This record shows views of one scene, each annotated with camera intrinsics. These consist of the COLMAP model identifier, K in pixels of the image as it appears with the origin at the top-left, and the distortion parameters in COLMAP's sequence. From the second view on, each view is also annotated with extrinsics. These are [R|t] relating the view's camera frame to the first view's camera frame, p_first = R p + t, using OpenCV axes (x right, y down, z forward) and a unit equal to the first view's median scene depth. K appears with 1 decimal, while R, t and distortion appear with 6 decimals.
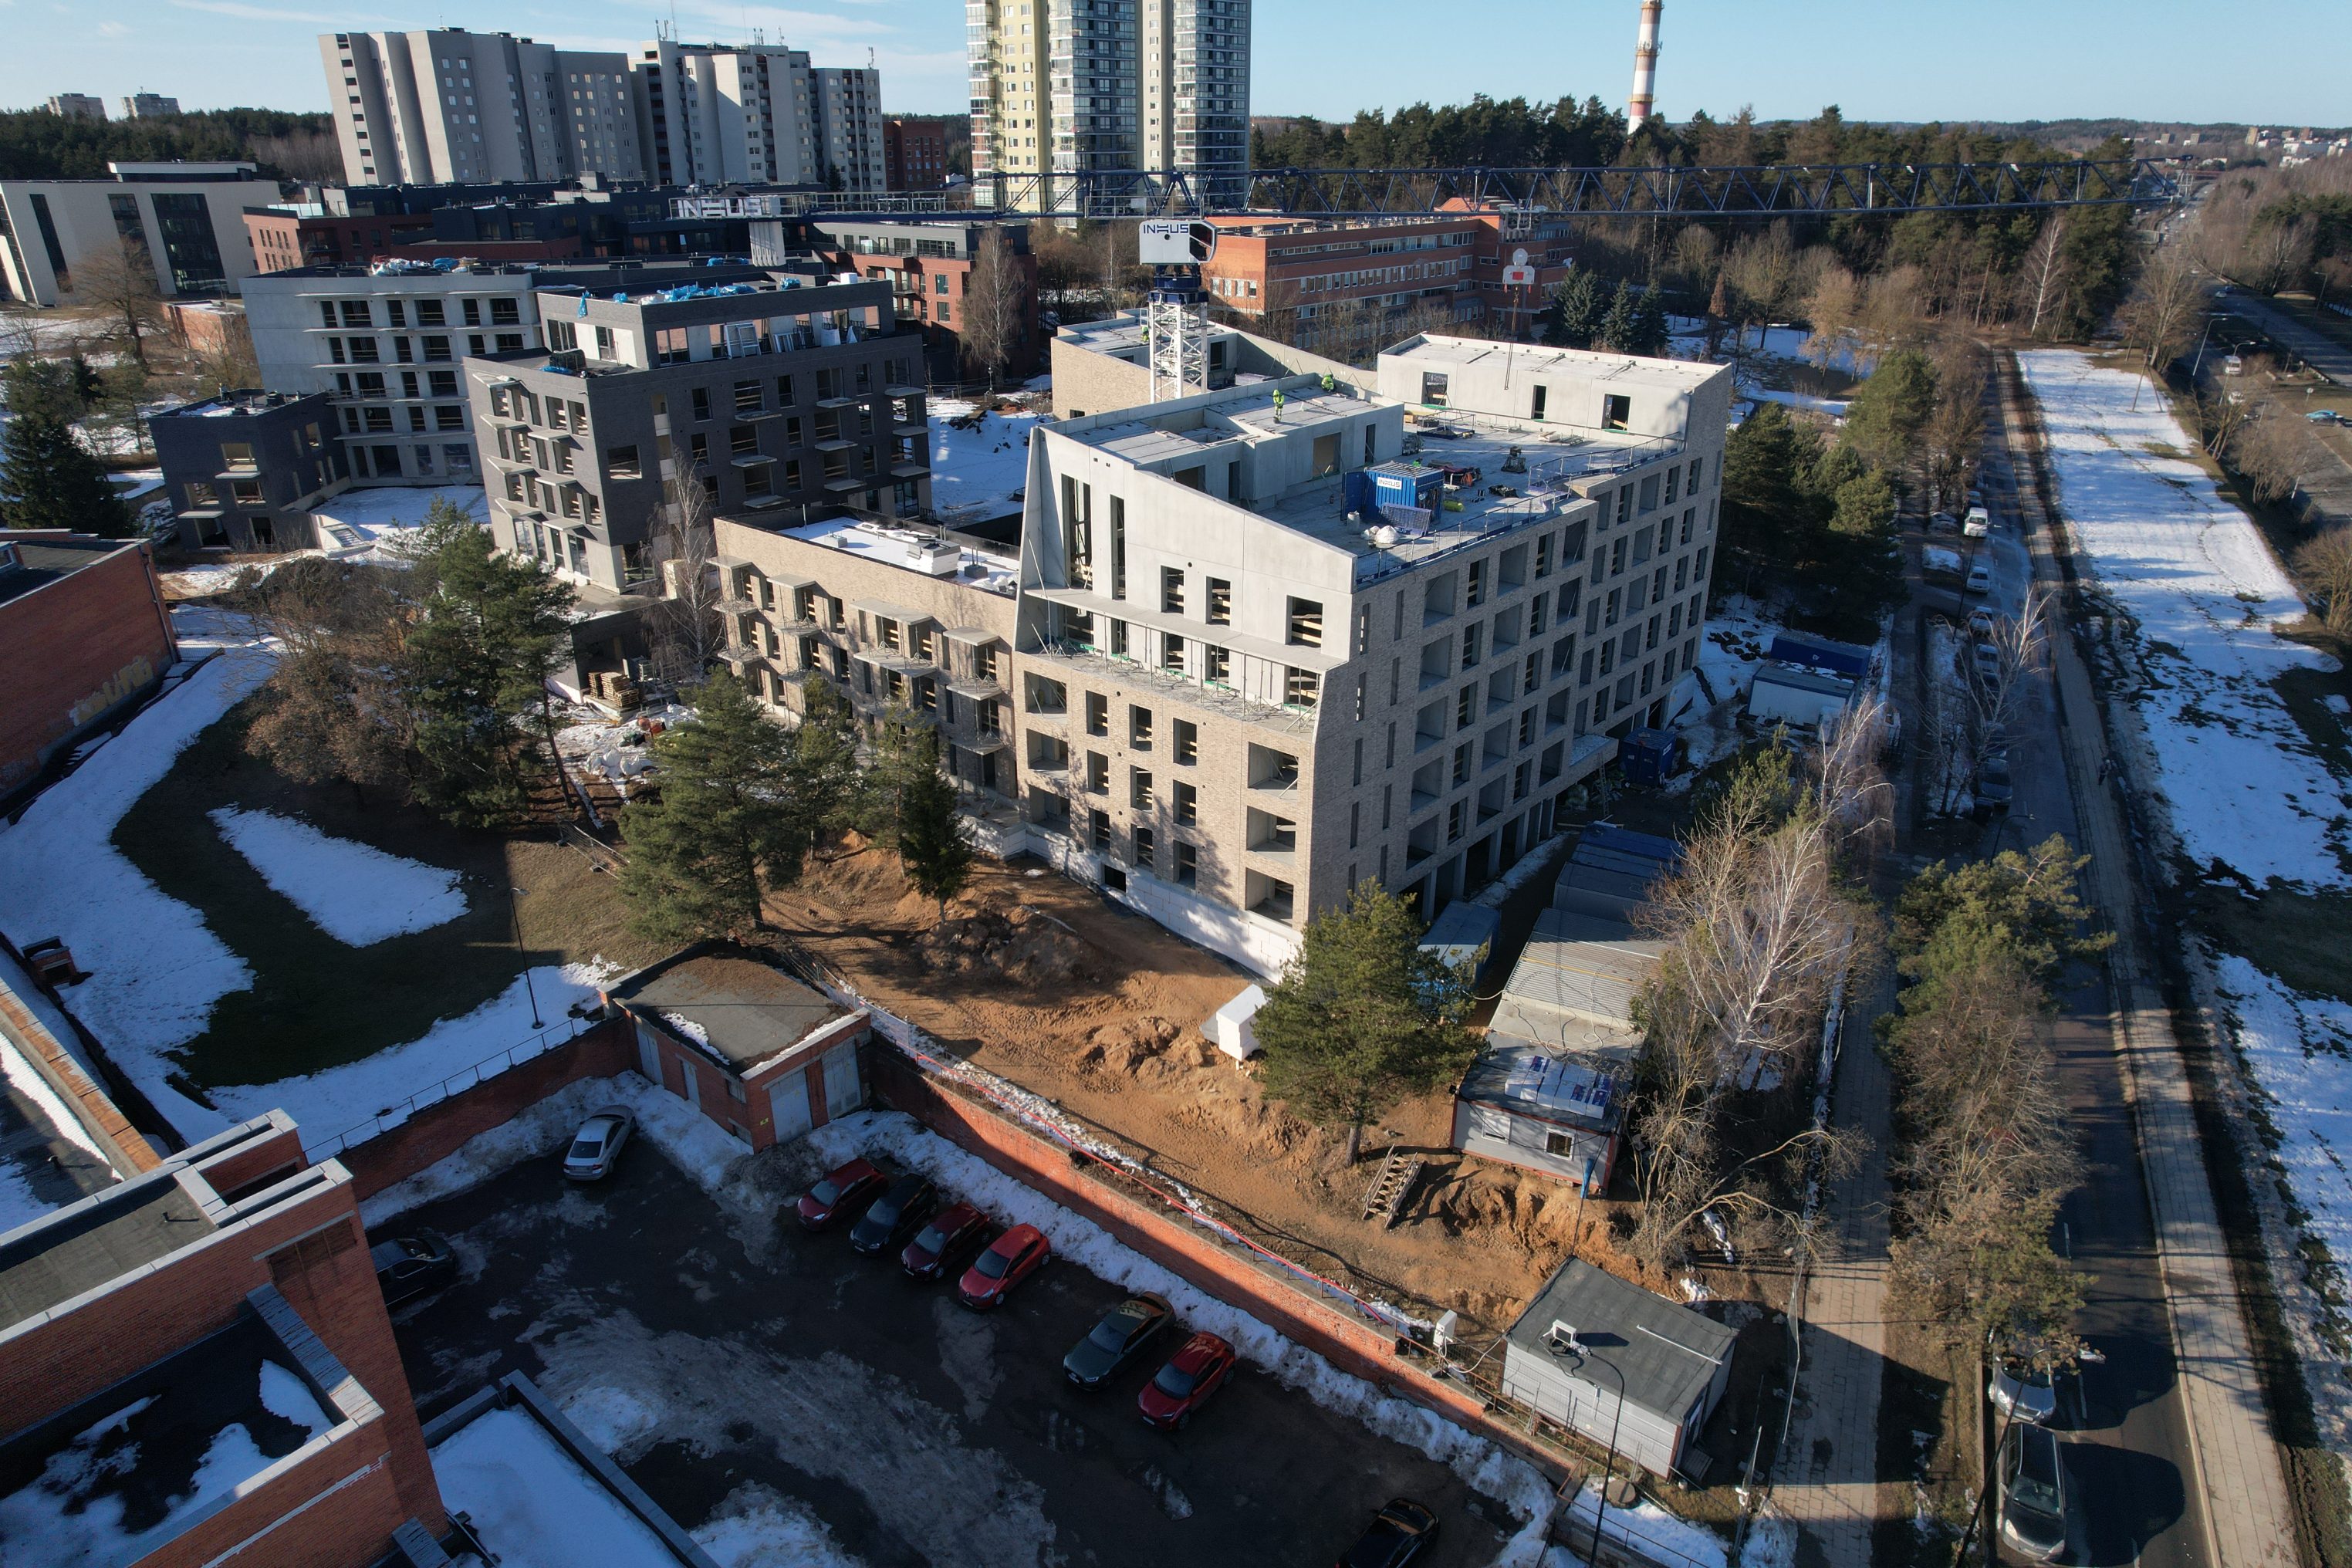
lens RADIAL K [[1512.3, 0, 1159.6], [0, 1512.3, 793.7], [0, 0, 1]] dist [-0.022977, 0.032888]
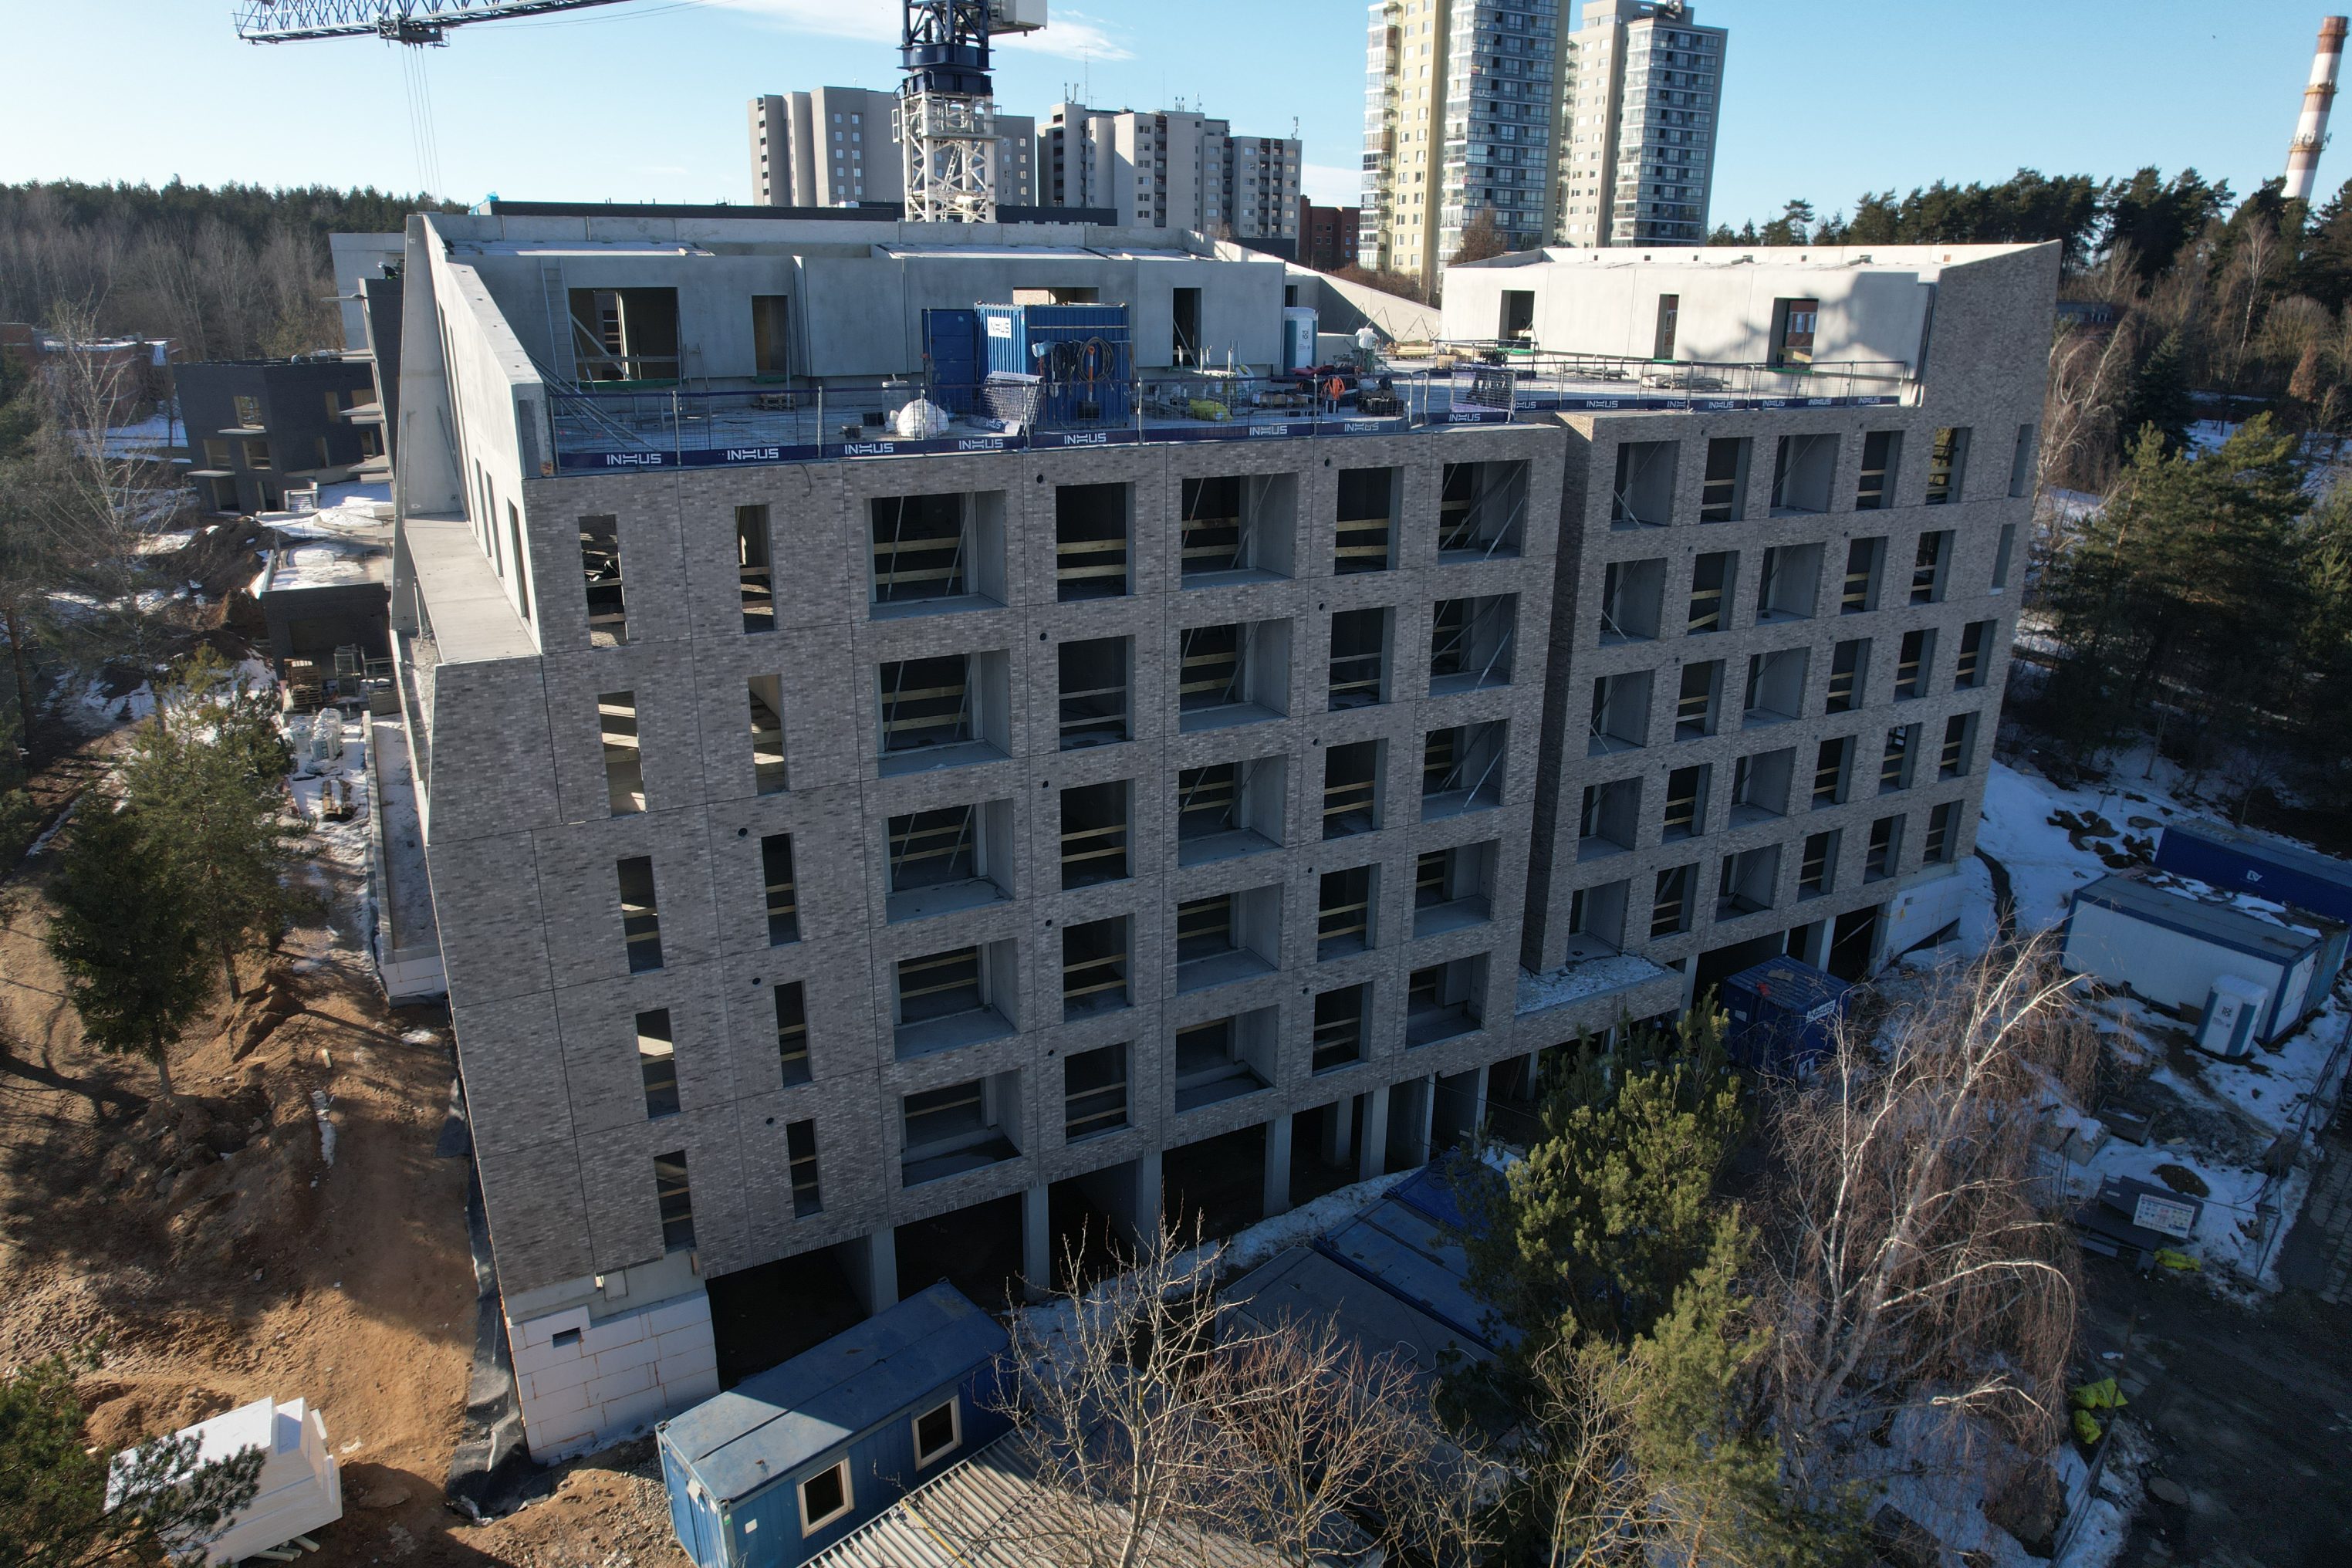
lens RADIAL K [[1512.3, 0, 1189.2], [0, 1512.3, 774.0], [0, 0, 1]] dist [-0.022977, 0.032888]
pose [[0.941367, 0.120690, -0.315060, 0.104573], [-0.152689, 0.985124, -0.078846, -0.012604], [0.300857, 0.122329, 0.945791, 0.170703]]
